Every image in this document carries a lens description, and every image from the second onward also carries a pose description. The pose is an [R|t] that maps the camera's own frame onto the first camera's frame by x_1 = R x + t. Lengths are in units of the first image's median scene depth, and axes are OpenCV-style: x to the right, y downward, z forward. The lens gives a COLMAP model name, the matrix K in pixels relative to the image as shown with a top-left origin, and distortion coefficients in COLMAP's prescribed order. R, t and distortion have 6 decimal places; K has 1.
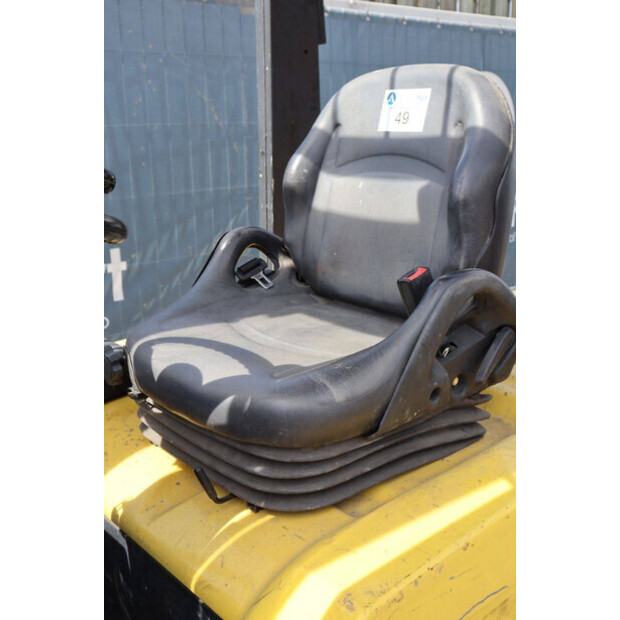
lens RADIAL K [[700.6, 0, 309.6], [0, 700.6, 310.2], [0, 0, 1]] dist [0.012535, 0.000000]
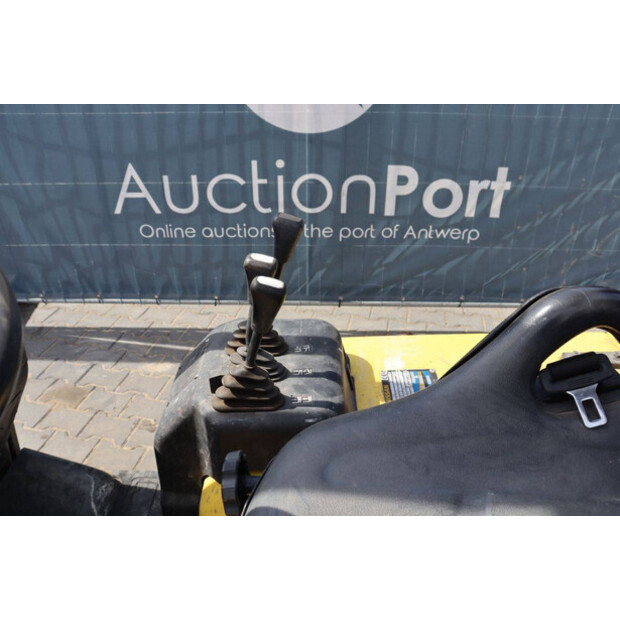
lens RADIAL K [[522.0, 0, 313.1], [0, 522.0, 310.7], [0, 0, 1]] dist [-0.110703, 0.019748]
pose [[0.760751, 0.355154, -0.543253, -0.017249], [-0.208520, 0.926372, 0.313615, -0.065664], [0.614636, -0.125304, 0.778795, 0.230623]]
